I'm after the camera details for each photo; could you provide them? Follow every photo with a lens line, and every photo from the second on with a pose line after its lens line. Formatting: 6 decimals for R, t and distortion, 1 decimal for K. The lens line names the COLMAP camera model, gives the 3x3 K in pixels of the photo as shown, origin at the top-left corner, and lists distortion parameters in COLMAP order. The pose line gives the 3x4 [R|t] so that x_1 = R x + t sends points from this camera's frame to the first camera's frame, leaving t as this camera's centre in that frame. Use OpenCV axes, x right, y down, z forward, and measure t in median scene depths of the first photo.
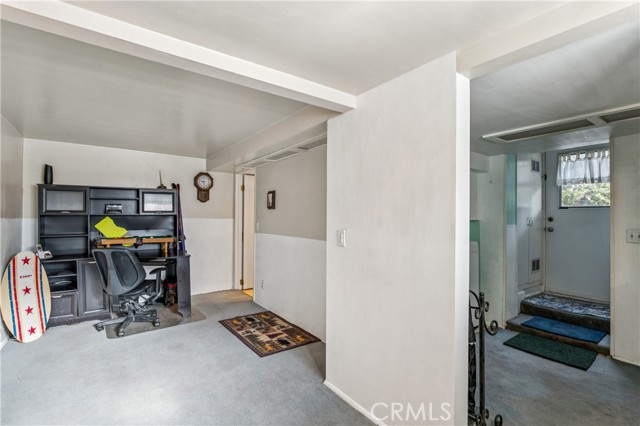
lens RADIAL K [[313.1, 0, 316.9], [0, 313.1, 214.2], [0, 0, 1]] dist [-0.010208, 0.000930]
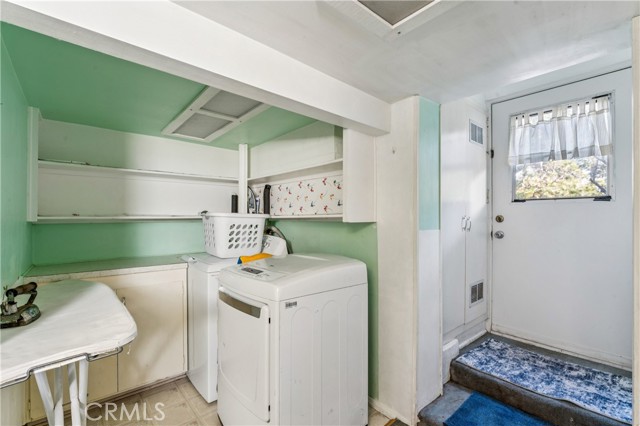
lens RADIAL K [[295.8, 0, 324.0], [0, 295.8, 216.3], [0, 0, 1]] dist [-0.002203, 0.000404]
pose [[0.995117, -0.005786, 0.098537, 0.351421], [0.005038, 0.999957, 0.007833, 0.004777], [-0.098578, -0.007298, 0.995103, 0.456792]]
